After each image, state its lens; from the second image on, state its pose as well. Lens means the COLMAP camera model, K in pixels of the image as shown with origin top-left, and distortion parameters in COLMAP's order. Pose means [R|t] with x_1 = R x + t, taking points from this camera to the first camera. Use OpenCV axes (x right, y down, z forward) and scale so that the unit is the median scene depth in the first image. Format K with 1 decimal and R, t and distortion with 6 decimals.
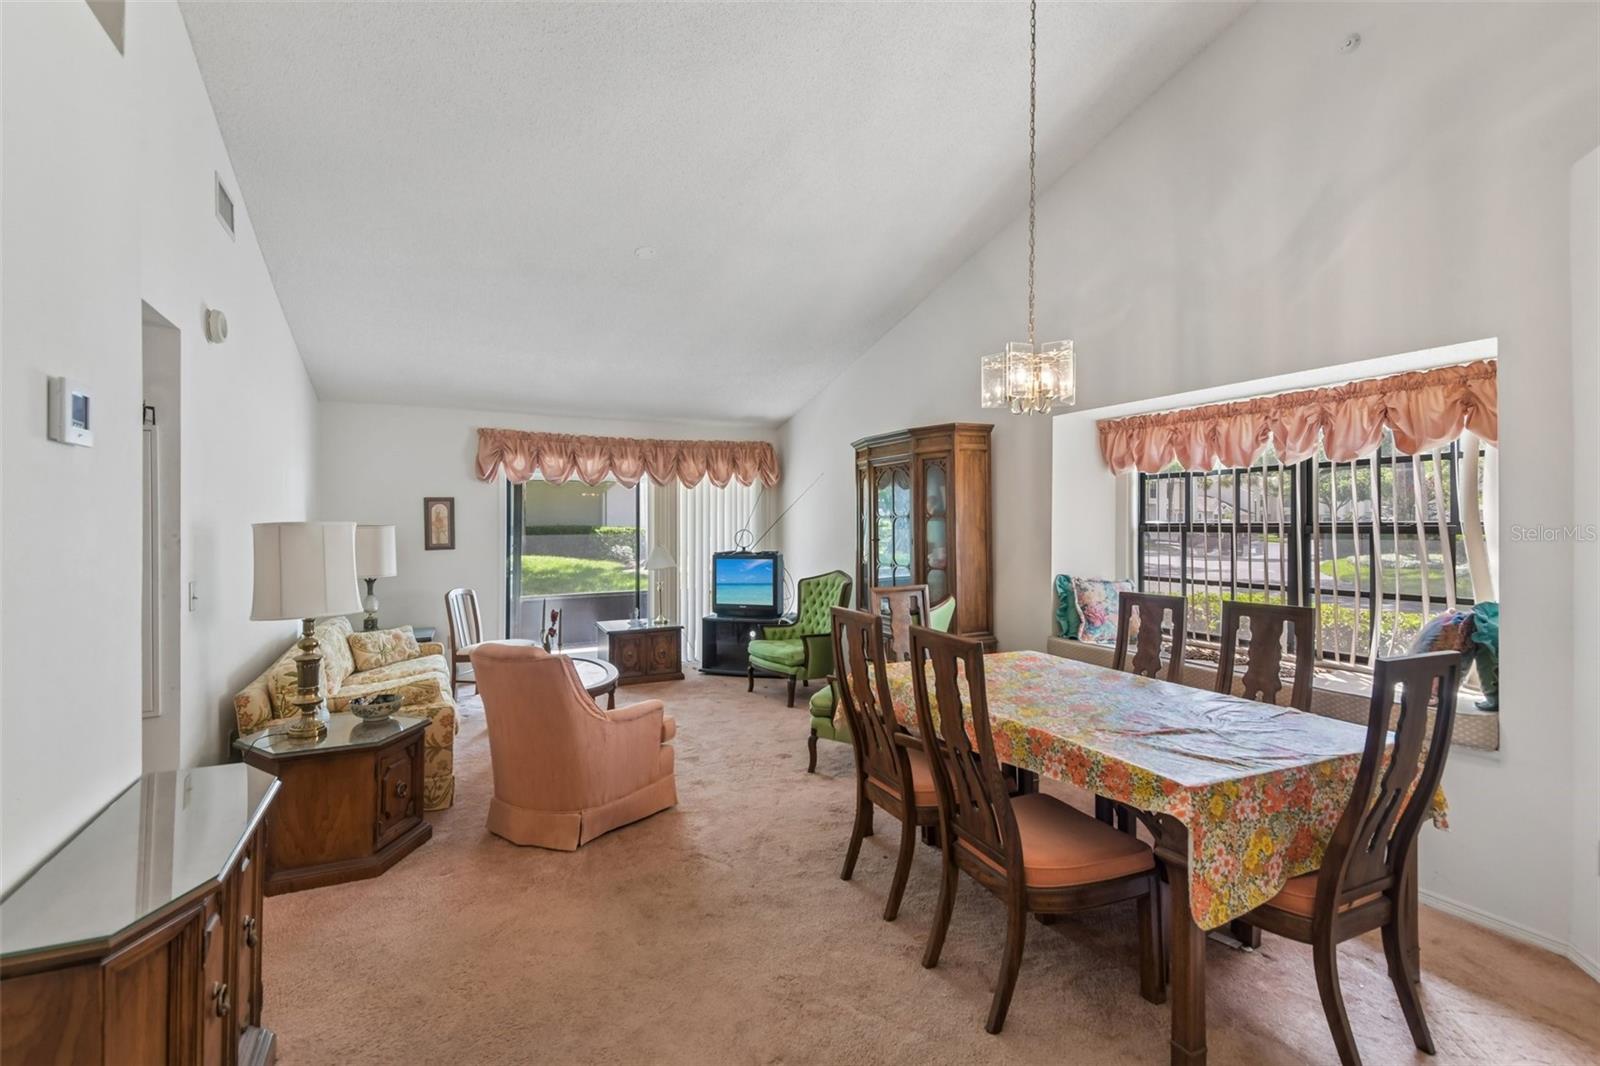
lens RADIAL K [[740.4, 0, 808.0], [0, 740.4, 514.3], [0, 0, 1]] dist [0.045414, -0.016109]
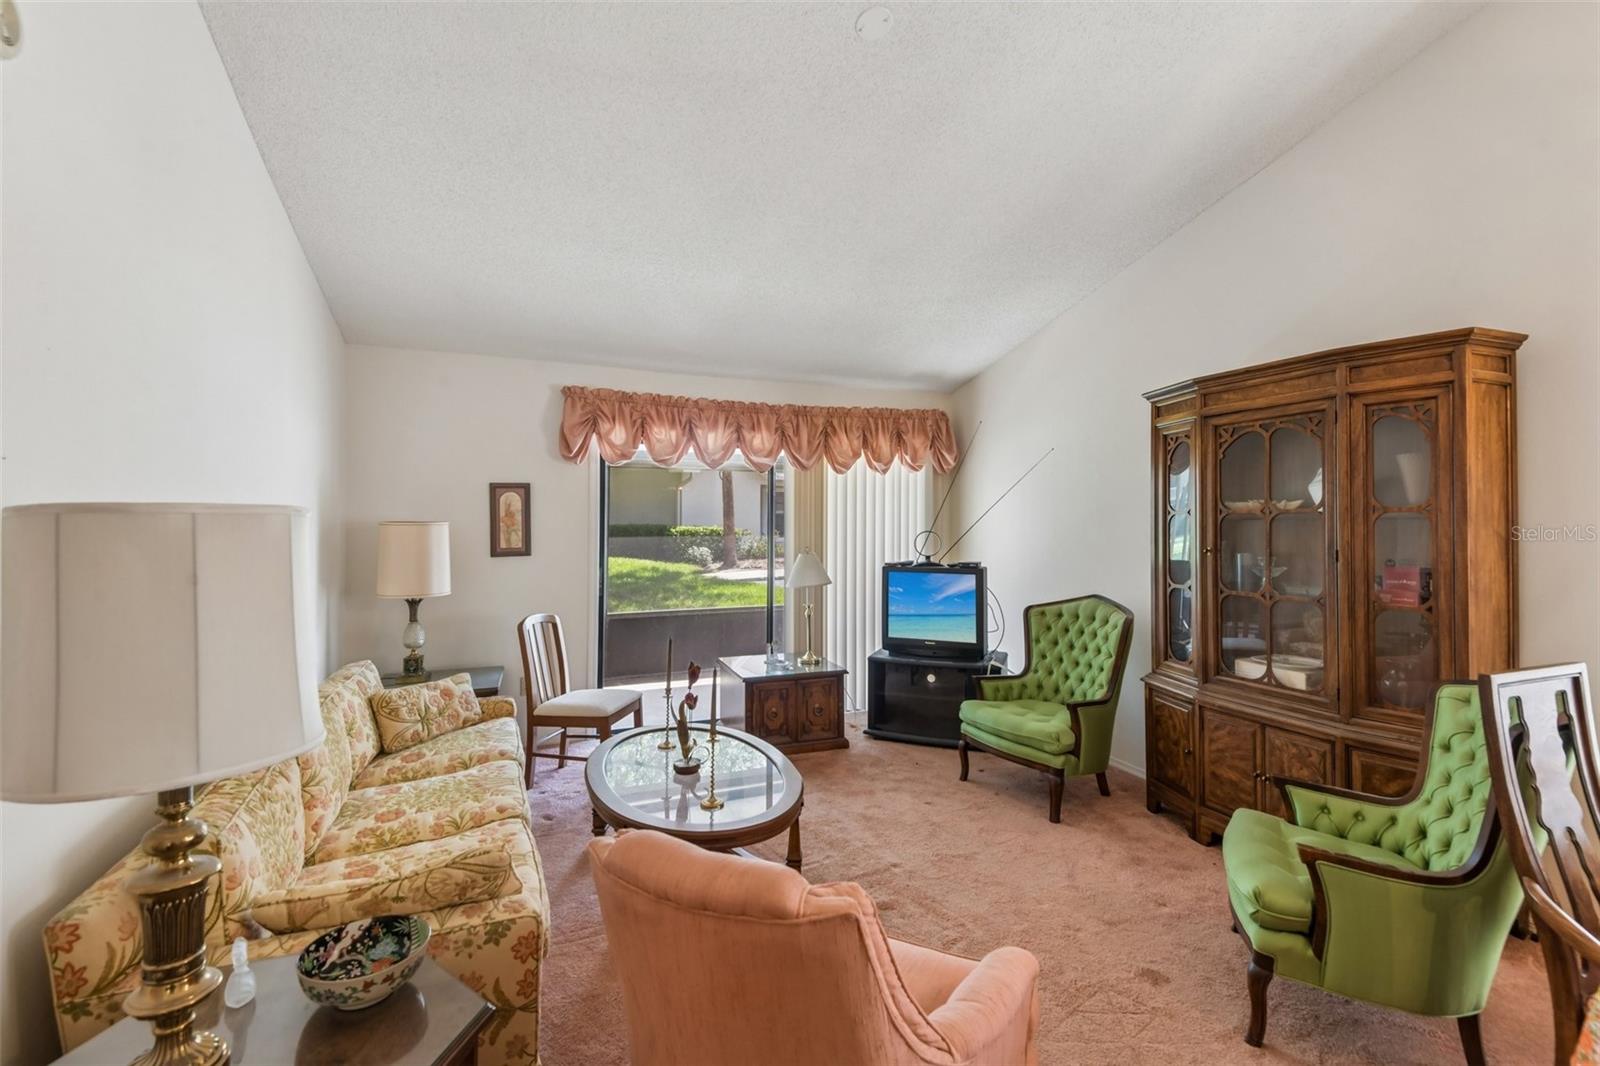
lens RADIAL K [[740.4, 0, 799.4], [0, 740.4, 509.8], [0, 0, 1]] dist [0.045414, -0.016109]
pose [[0.996458, 0.004379, -0.083981, -0.156137], [-0.004914, 0.999969, -0.006156, 0.005923], [0.083951, 0.006547, 0.996448, 0.310772]]
